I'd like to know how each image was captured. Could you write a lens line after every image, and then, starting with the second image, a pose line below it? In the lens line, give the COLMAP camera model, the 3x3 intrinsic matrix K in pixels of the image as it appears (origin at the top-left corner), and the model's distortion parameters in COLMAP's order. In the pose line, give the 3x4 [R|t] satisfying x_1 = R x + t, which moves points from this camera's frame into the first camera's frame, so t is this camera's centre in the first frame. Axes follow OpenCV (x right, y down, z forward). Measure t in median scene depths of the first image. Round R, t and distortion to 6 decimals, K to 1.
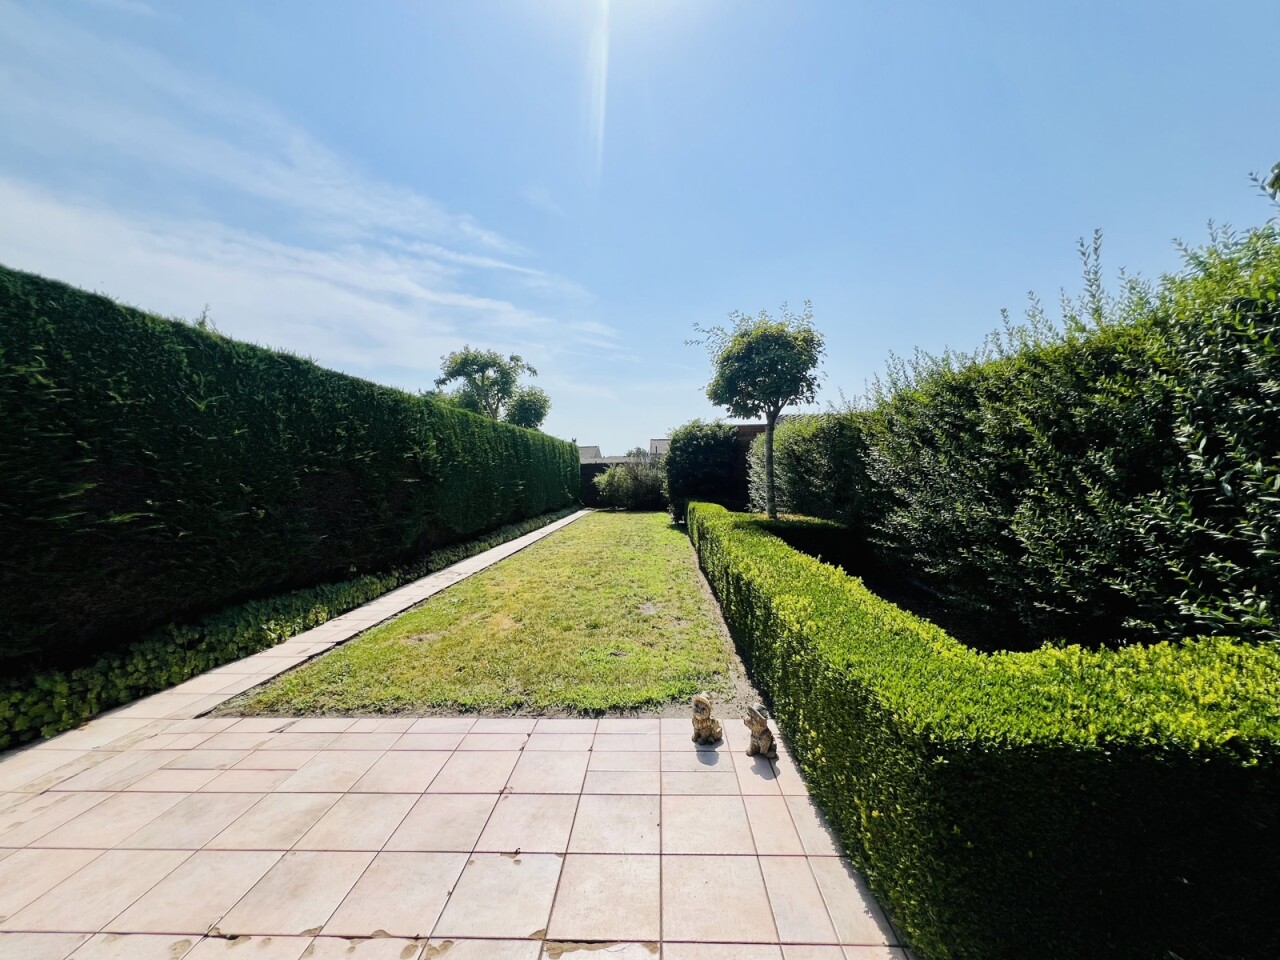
lens RADIAL K [[517.3, 0, 639.9], [0, 517.3, 472.4], [0, 0, 1]] dist [-0.000370, 0.000401]
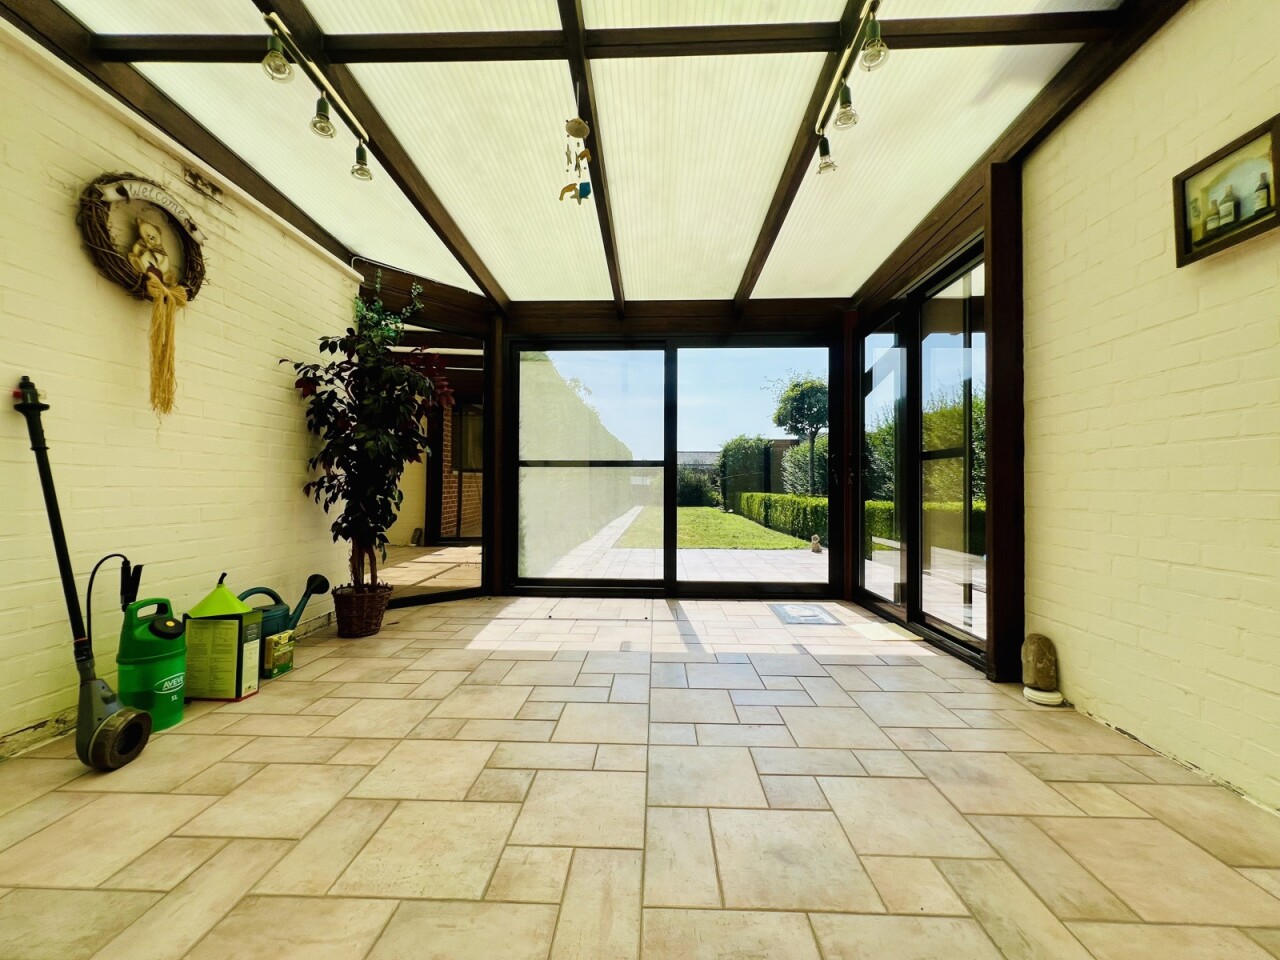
lens RADIAL K [[517.3, 0, 636.1], [0, 517.3, 472.7], [0, 0, 1]] dist [-0.000370, 0.000401]
pose [[0.999711, 0.023994, -0.001202, -0.287558], [-0.024016, 0.999425, -0.023935, 0.062949], [0.000627, 0.023957, 0.999713, -0.612180]]
